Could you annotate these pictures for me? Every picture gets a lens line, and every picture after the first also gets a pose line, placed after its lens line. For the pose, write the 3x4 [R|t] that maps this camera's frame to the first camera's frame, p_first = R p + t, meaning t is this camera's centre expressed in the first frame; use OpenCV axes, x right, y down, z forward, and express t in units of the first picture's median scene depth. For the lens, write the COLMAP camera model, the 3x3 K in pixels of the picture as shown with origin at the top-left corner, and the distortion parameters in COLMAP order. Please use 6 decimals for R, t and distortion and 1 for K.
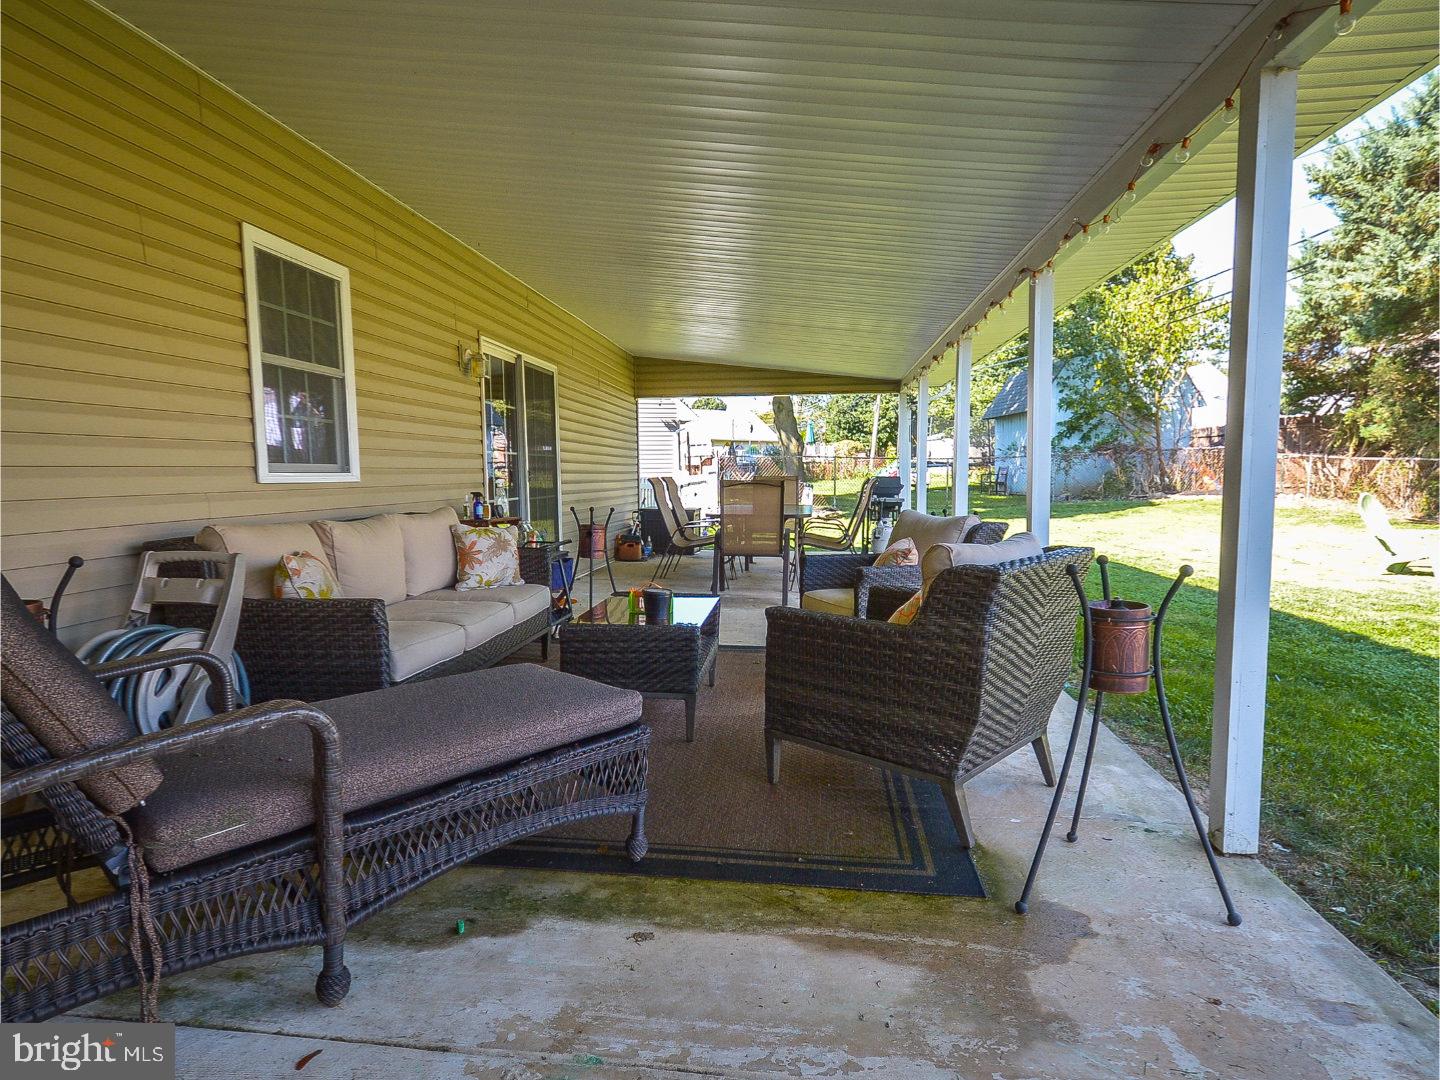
lens RADIAL K [[825.8, 0, 719.4], [0, 825.8, 562.3], [0, 0, 1]] dist [0.004097, 0.000927]
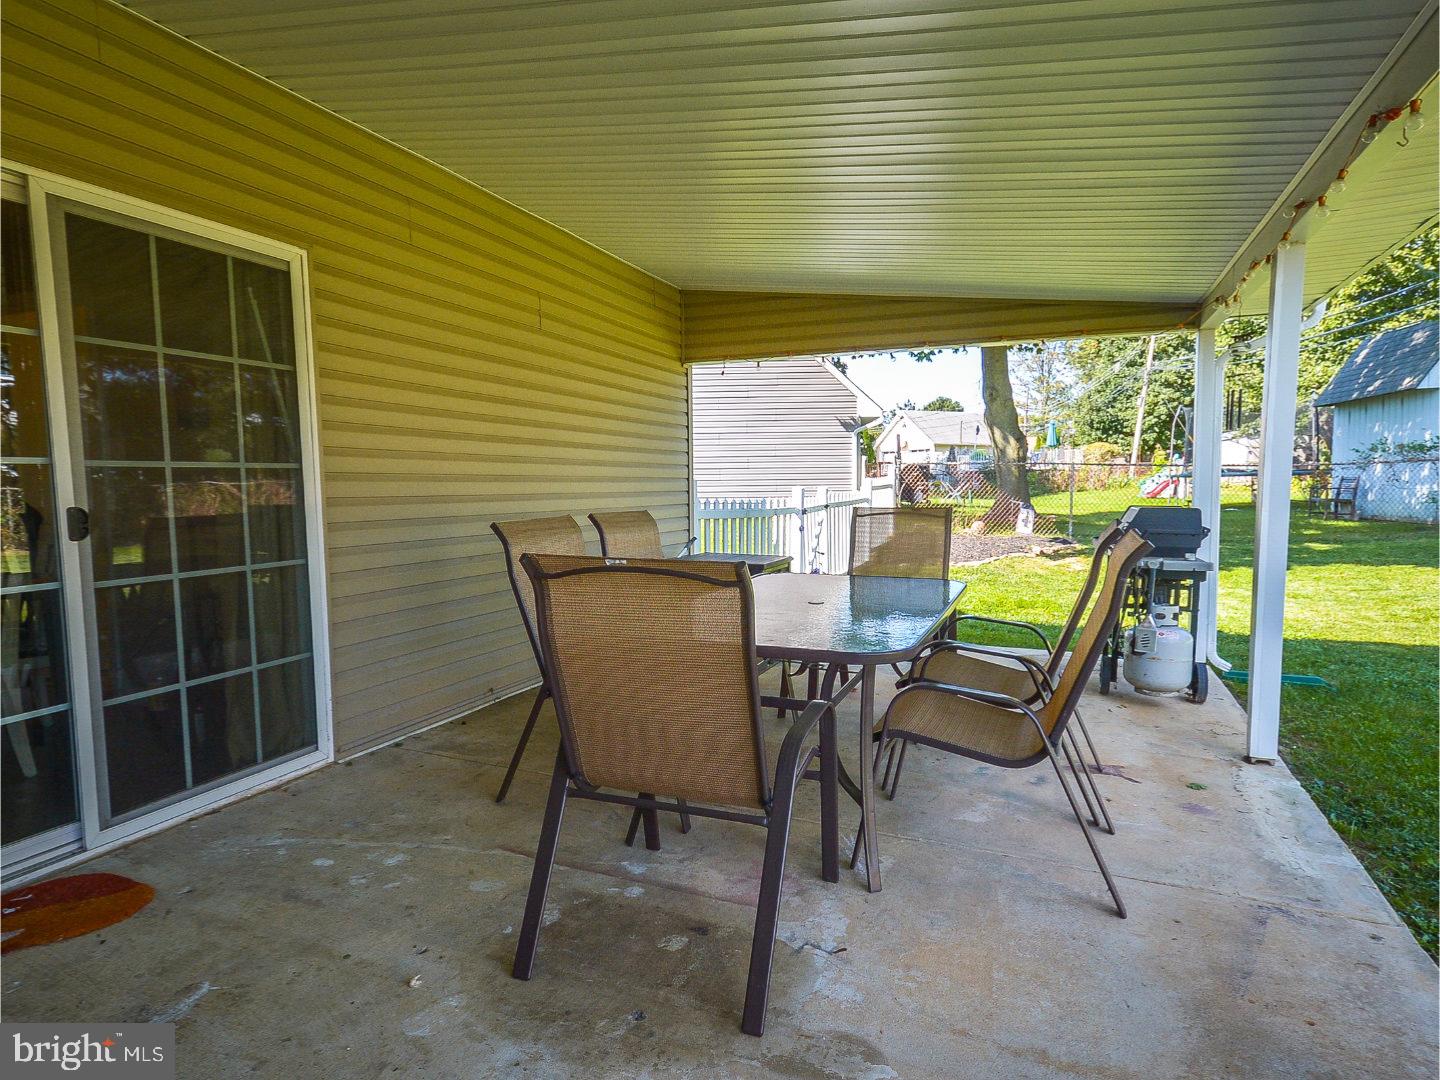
lens RADIAL K [[825.8, 0, 719.4], [0, 825.8, 562.3], [0, 0, 1]] dist [0.004097, 0.000927]
pose [[0.960989, 0.028746, -0.275089, 0.022660], [-0.031062, 0.999509, -0.004066, -0.015718], [0.274837, 0.012452, 0.961410, 0.121198]]
